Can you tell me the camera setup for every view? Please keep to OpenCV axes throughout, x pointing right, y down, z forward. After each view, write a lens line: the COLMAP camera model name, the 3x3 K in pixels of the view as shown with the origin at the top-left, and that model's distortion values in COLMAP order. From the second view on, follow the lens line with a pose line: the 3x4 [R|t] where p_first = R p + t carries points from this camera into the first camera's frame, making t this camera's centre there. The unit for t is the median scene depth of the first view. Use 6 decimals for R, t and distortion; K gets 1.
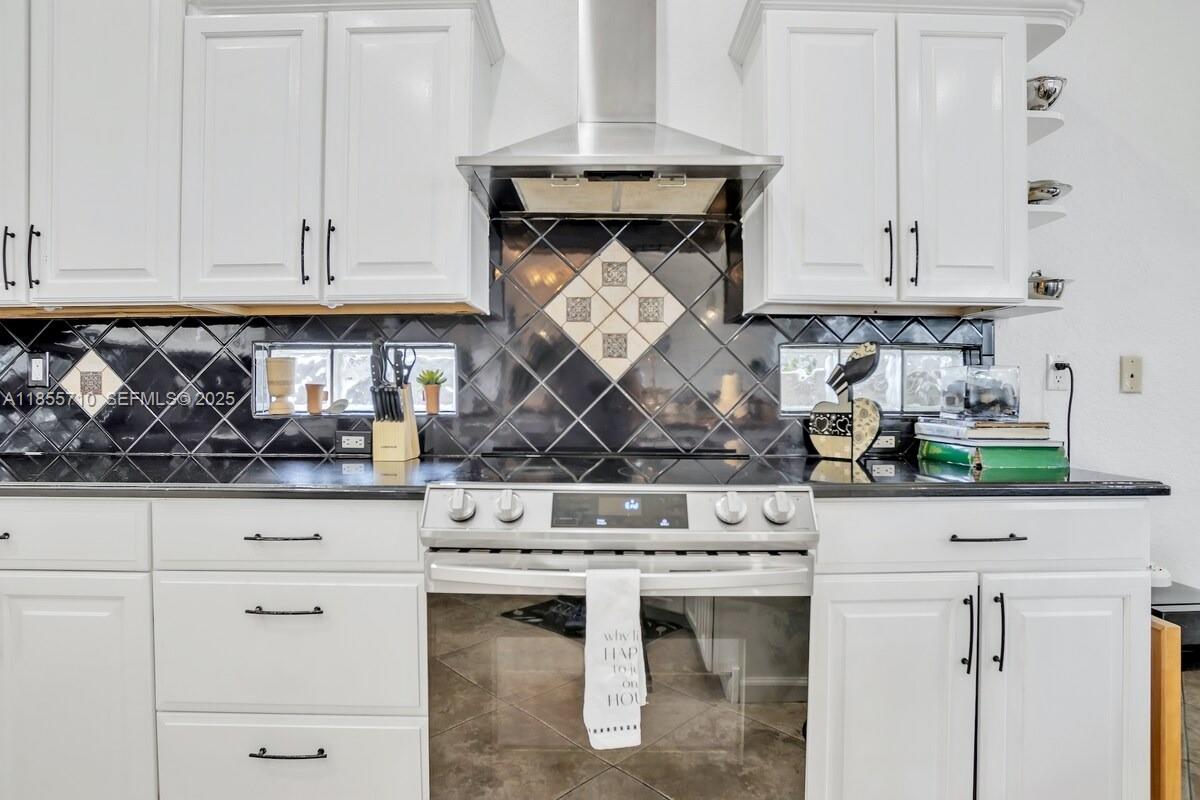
lens RADIAL K [[685.7, 0, 601.1], [0, 685.7, 394.5], [0, 0, 1]] dist [-0.087381, 0.045363]
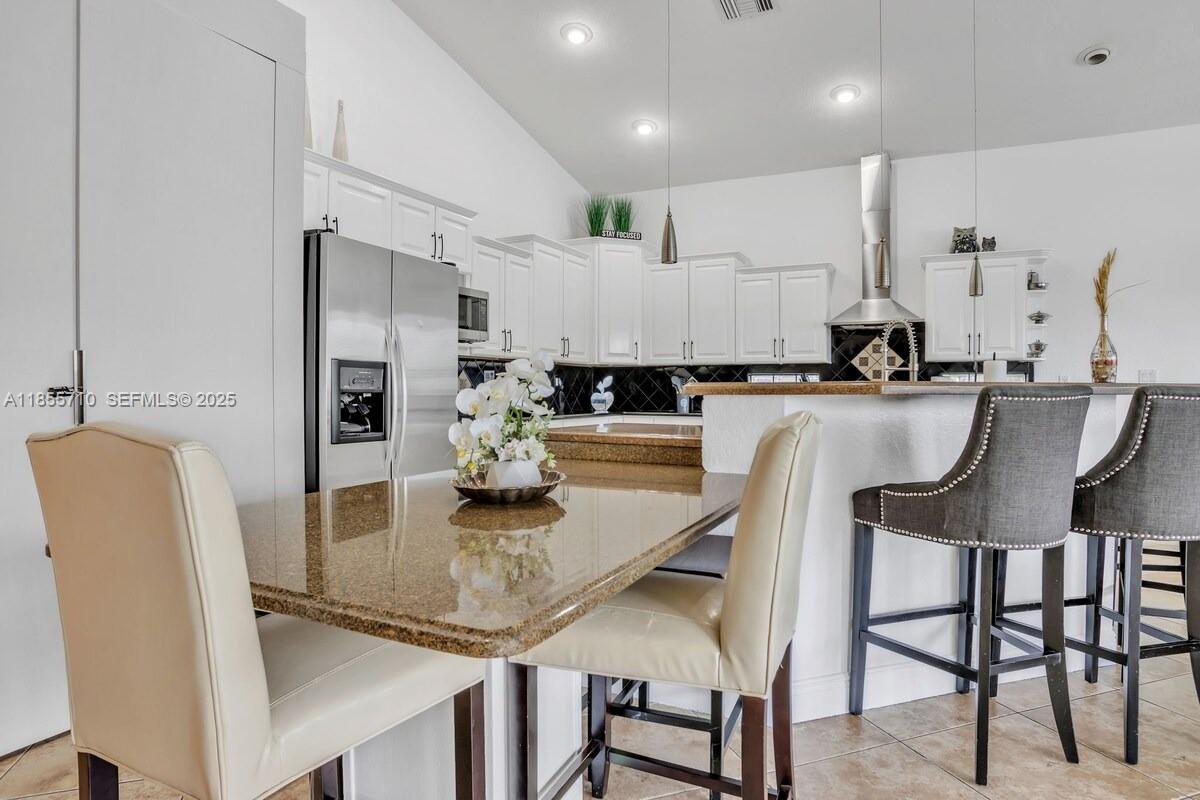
lens RADIAL K [[685.7, 0, 601.1], [0, 685.7, 394.5], [0, 0, 1]] dist [-0.087381, 0.045363]
pose [[0.898318, 0.004963, -0.439319, 0.223669], [-0.005877, 0.999982, -0.000722, 0.020169], [0.439307, 0.003230, 0.898331, -1.996759]]
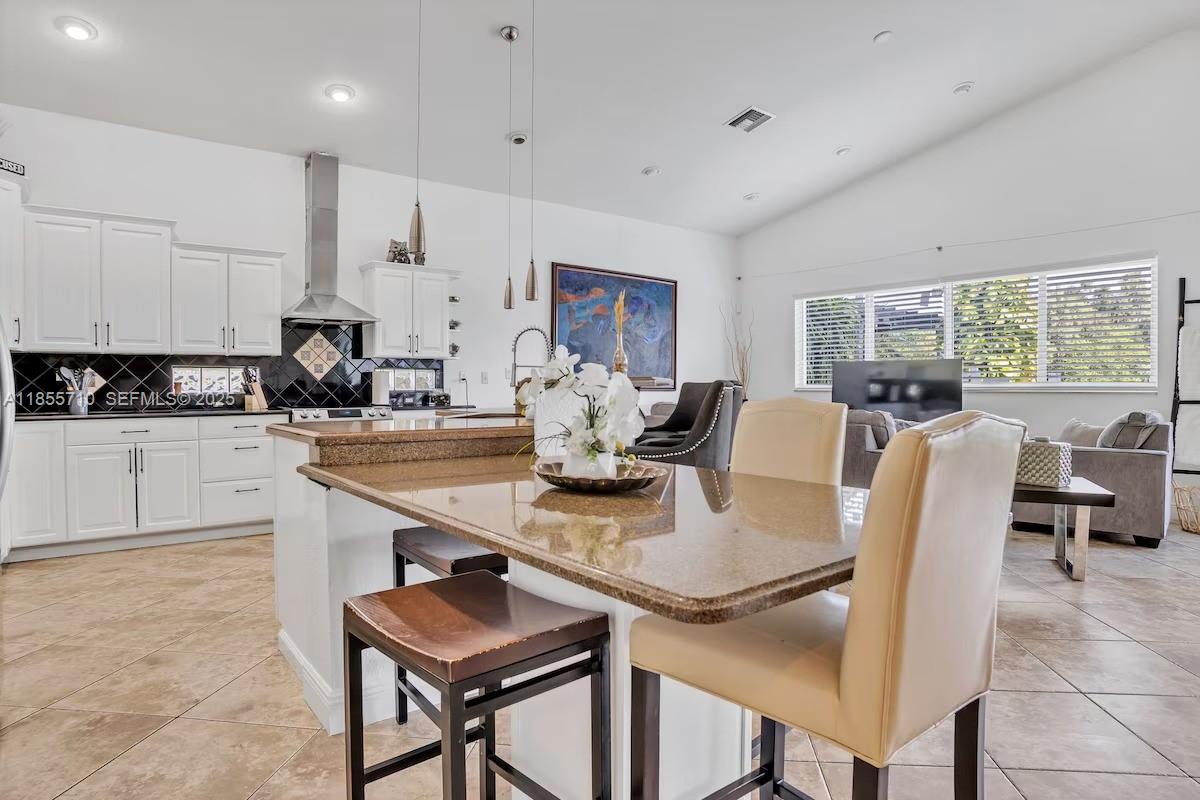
lens RADIAL K [[685.7, 0, 601.1], [0, 685.7, 394.5], [0, 0, 1]] dist [-0.087381, 0.045363]
pose [[0.789794, -0.012579, 0.613244, -0.789627], [0.007725, 0.999914, 0.010561, 0.017916], [-0.613324, -0.003603, 0.789823, -1.978042]]
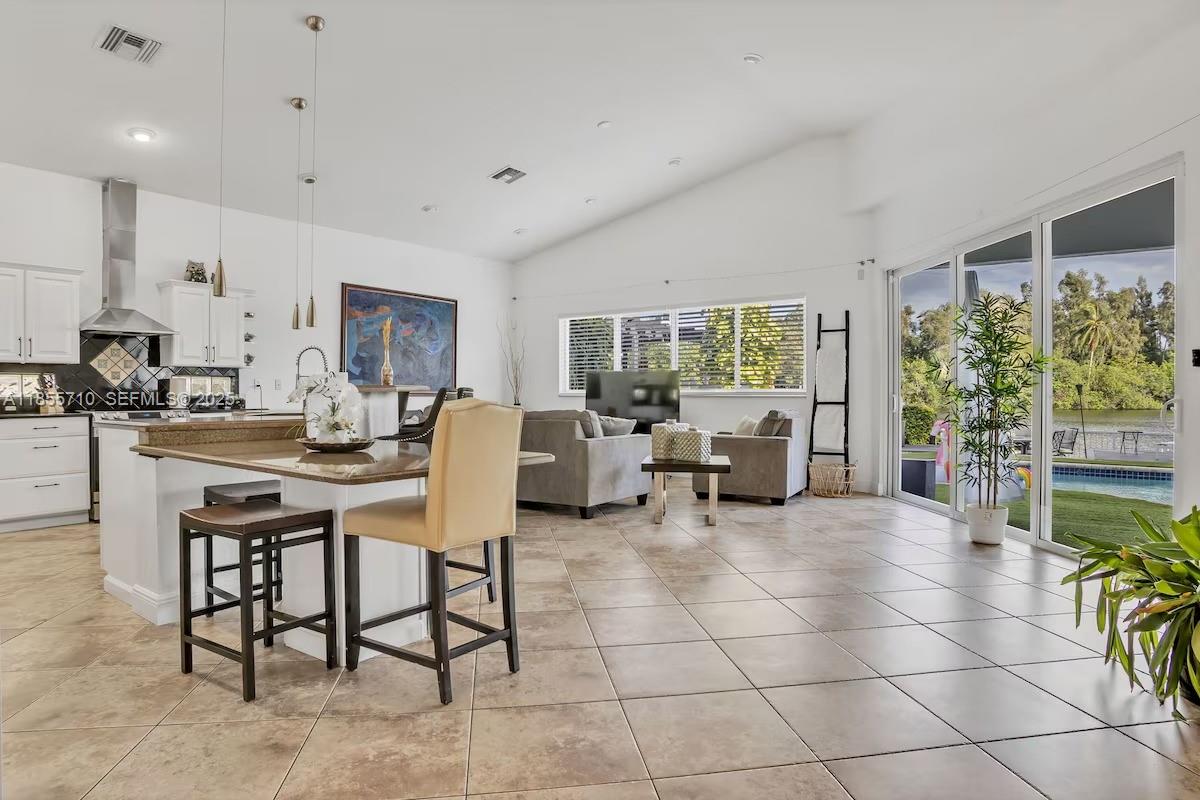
lens RADIAL K [[685.7, 0, 601.1], [0, 685.7, 394.5], [0, 0, 1]] dist [-0.087381, 0.045363]
pose [[0.597629, -0.007671, 0.801736, -1.096066], [0.007824, 0.999962, 0.003736, 0.023080], [-0.801735, 0.004040, 0.597667, -2.625398]]
